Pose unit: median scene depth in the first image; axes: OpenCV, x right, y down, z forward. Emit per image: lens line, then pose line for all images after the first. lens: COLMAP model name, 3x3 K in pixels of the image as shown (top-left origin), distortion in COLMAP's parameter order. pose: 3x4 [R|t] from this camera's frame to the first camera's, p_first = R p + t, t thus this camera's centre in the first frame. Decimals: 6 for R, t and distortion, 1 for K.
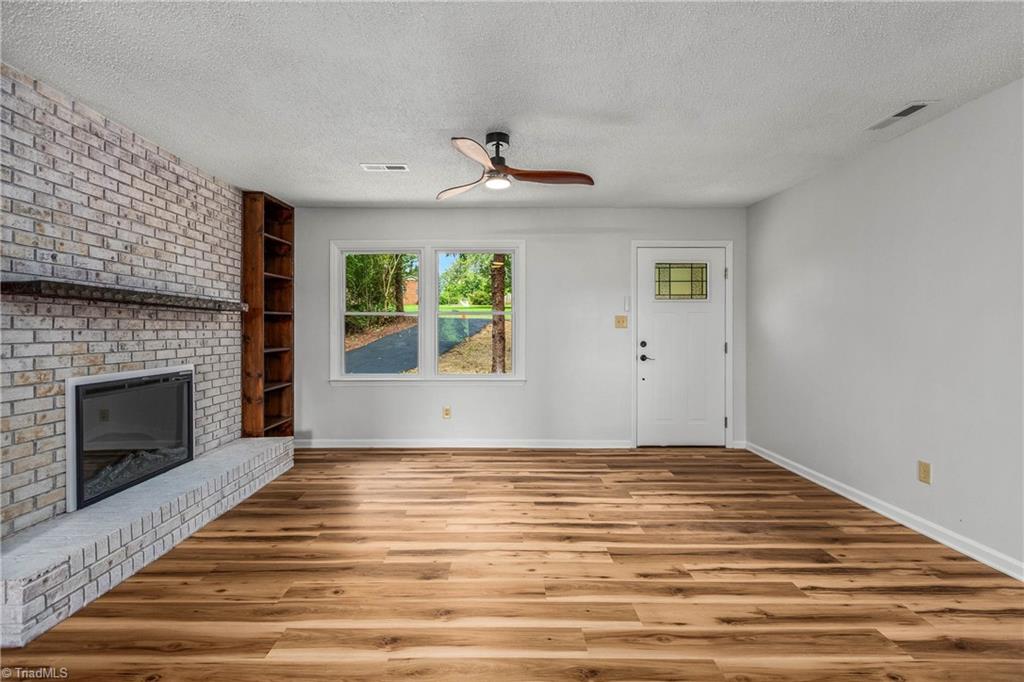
lens RADIAL K [[467.6, 0, 497.7], [0, 467.6, 331.2], [0, 0, 1]] dist [-0.002833, -0.001349]
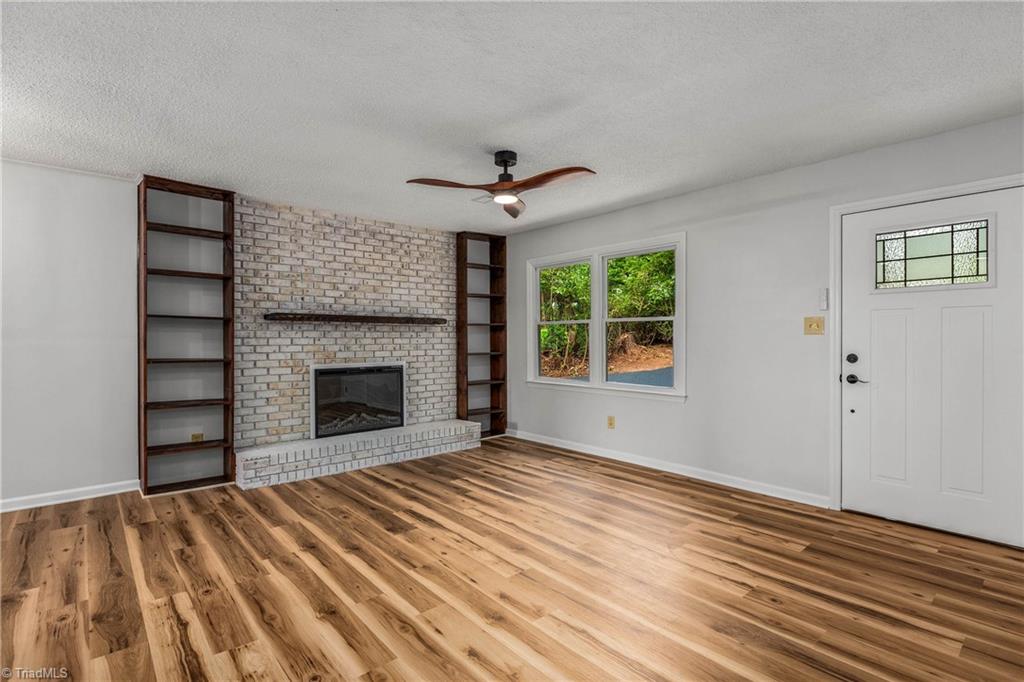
lens RADIAL K [[486.4, 0, 504.1], [0, 486.4, 340.9], [0, 0, 1]] dist [-0.008602, 0.000732]
pose [[0.653961, 0.003537, -0.756520, 0.877827], [0.000010, 0.999989, 0.004684, -0.001000], [0.756529, -0.003071, 0.653953, 0.295550]]
